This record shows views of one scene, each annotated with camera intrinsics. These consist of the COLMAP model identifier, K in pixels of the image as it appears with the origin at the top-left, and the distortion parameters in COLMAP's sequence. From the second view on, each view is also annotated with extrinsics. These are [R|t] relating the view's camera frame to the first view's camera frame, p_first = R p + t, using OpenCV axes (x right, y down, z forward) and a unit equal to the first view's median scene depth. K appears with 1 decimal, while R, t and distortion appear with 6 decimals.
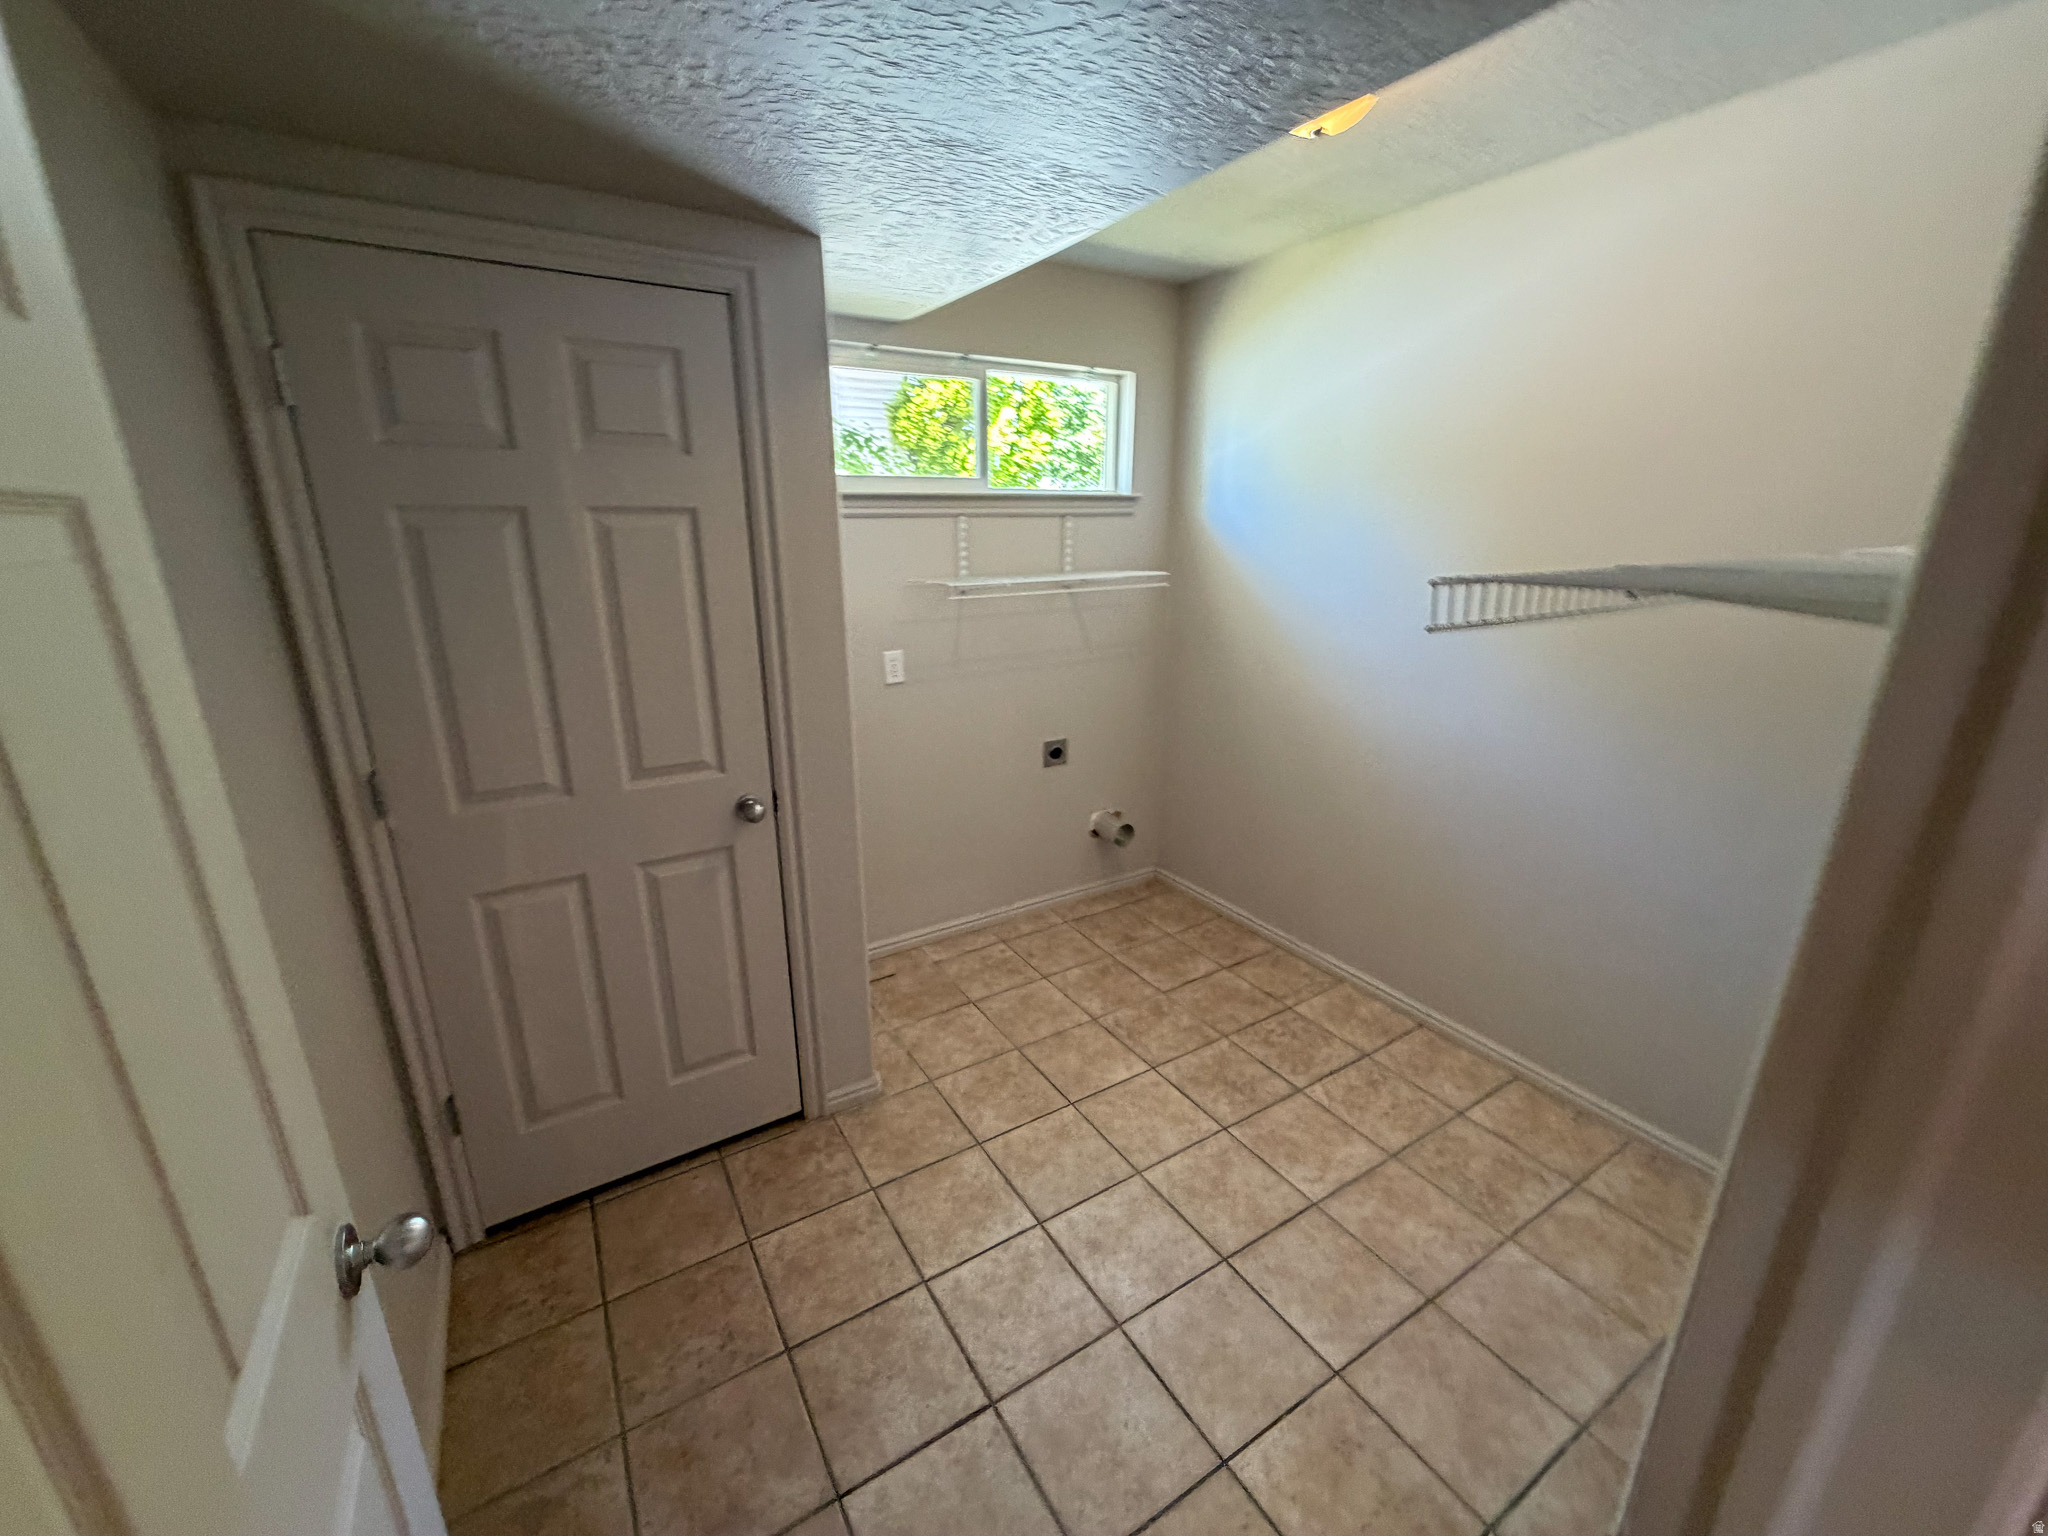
lens RADIAL K [[819.3, 0, 1023.2], [0, 819.3, 767.6], [0, 0, 1]] dist [0.002072, 0.000319]
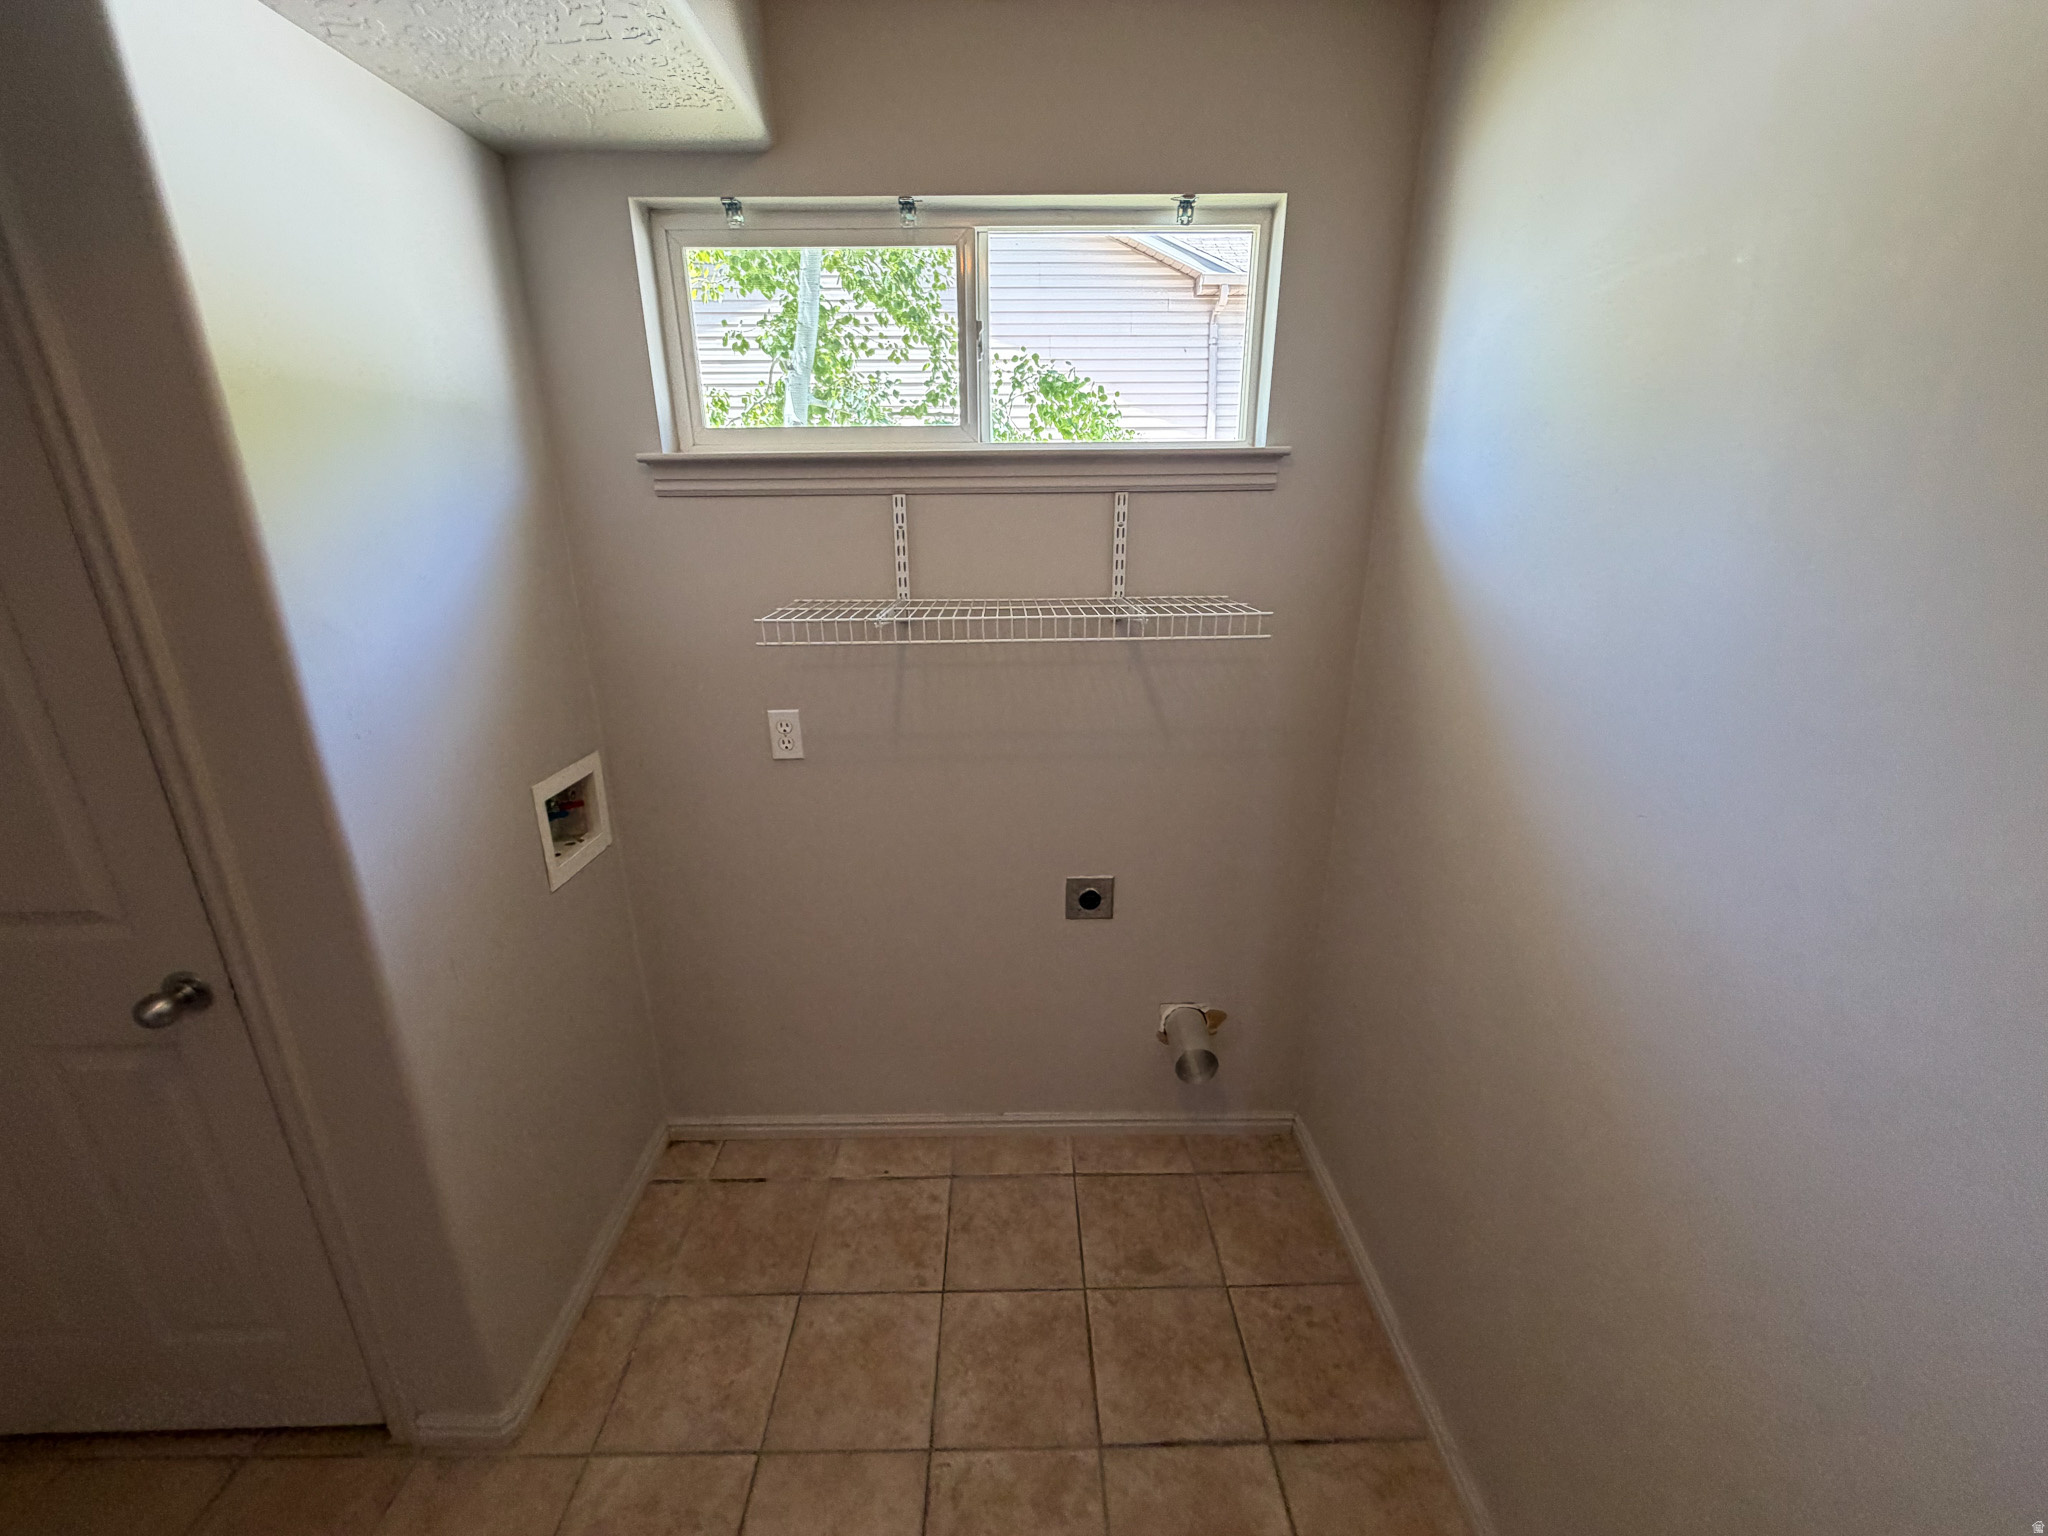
lens RADIAL K [[819.3, 0, 1022.8], [0, 819.3, 769.3], [0, 0, 1]] dist [0.002072, 0.000319]
pose [[0.857392, 0.160329, -0.489053, 0.290422], [-0.144746, 0.987003, 0.069811, -0.154407], [0.493890, 0.010933, 0.869456, 0.498270]]
